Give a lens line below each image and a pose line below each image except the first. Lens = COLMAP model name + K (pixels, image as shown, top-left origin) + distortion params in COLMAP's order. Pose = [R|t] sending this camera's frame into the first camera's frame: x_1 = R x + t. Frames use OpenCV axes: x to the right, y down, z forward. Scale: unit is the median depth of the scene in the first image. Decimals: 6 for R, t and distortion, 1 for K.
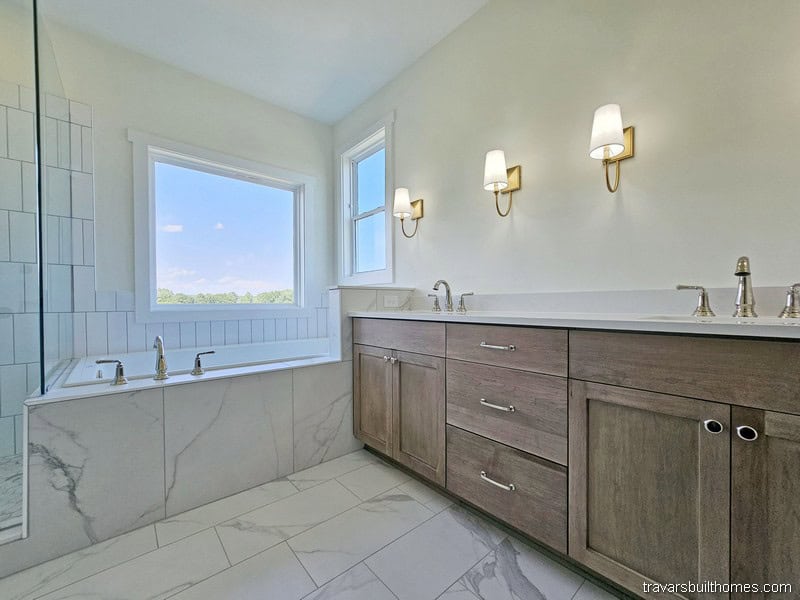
lens RADIAL K [[324.2, 0, 400.2], [0, 324.2, 307.4], [0, 0, 1]] dist [-0.000962, 0.000398]
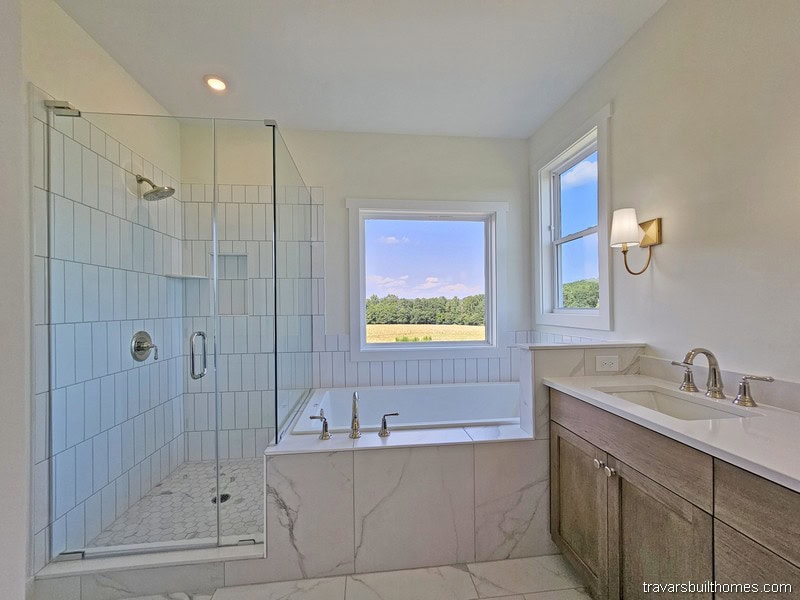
lens RADIAL K [[327.1, 0, 401.7], [0, 327.1, 307.9], [0, 0, 1]] dist [-0.007301, 0.000355]
pose [[0.825061, -0.002468, -0.565038, 0.006135], [-0.002042, 0.999971, -0.007349, -0.155194], [0.565040, 0.007217, 0.825032, 0.143835]]
